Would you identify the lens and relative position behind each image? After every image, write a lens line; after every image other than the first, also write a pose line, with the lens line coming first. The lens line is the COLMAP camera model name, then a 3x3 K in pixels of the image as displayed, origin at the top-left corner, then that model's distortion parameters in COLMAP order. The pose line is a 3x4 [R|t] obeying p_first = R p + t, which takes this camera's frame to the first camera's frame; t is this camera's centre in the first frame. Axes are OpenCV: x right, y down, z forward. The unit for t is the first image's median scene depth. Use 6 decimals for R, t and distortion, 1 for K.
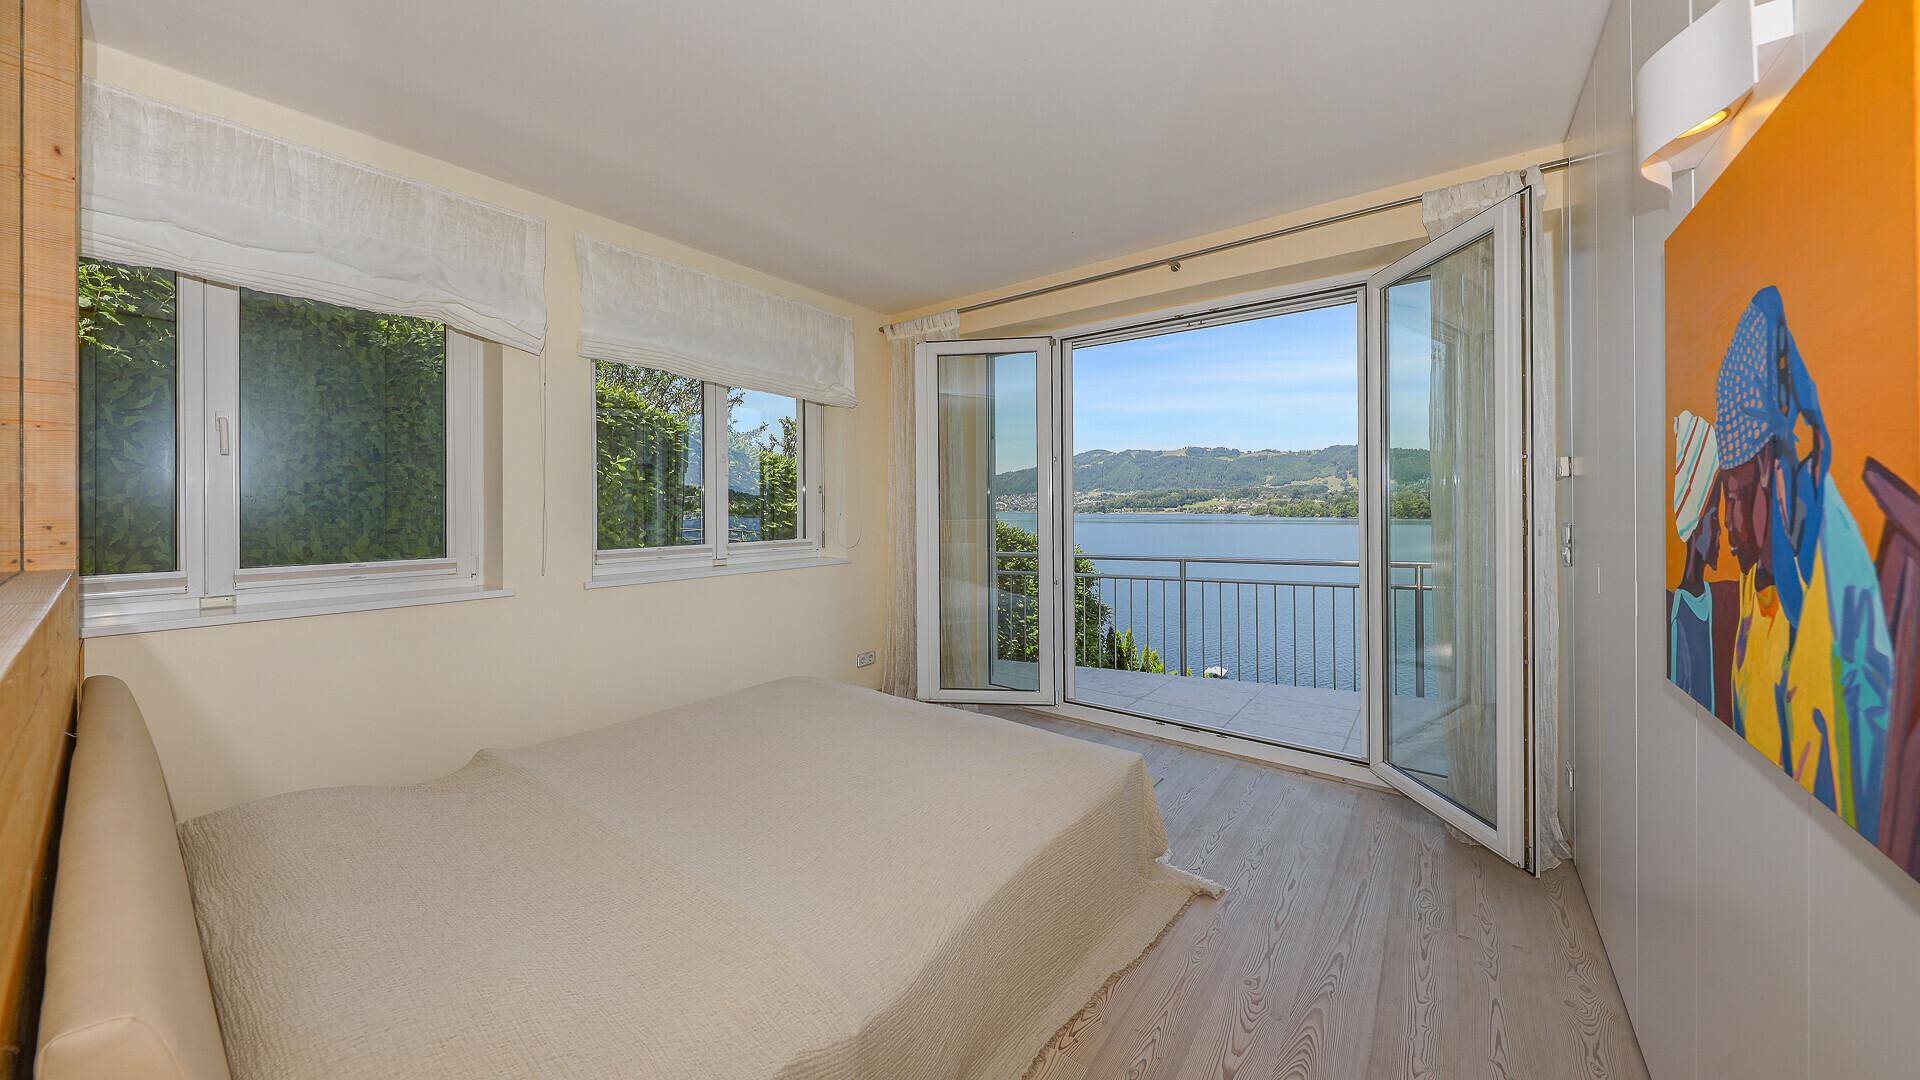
lens RADIAL K [[639.5, 0, 943.2], [0, 639.5, 505.8], [0, 0, 1]] dist [-0.011305, -0.000106]
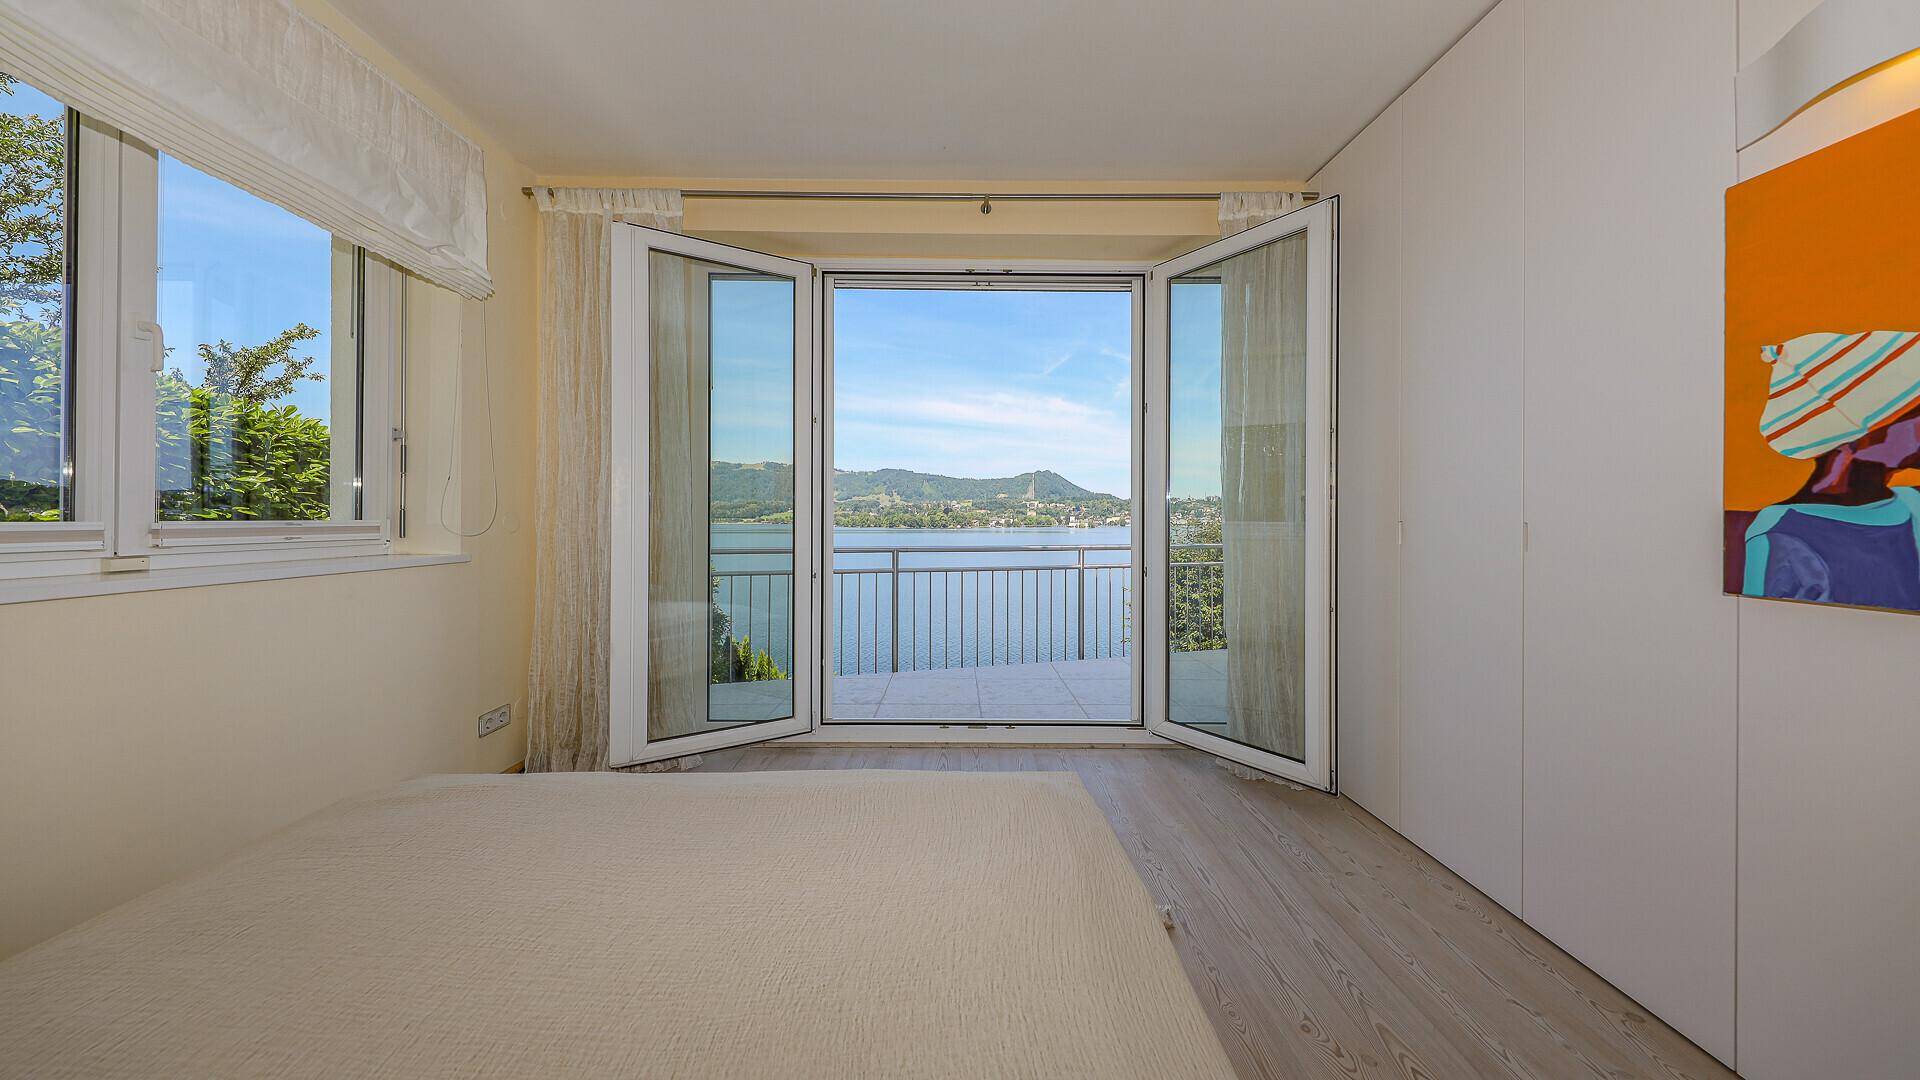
lens RADIAL K [[606.2, 0, 956.4], [0, 606.2, 518.1], [0, 0, 1]] dist [0.000779, -0.000192]
pose [[0.777570, 0.010634, 0.628707, -0.159020], [-0.011347, 0.999931, -0.002879, 0.048603], [-0.628695, -0.004896, 0.777637, 0.303290]]
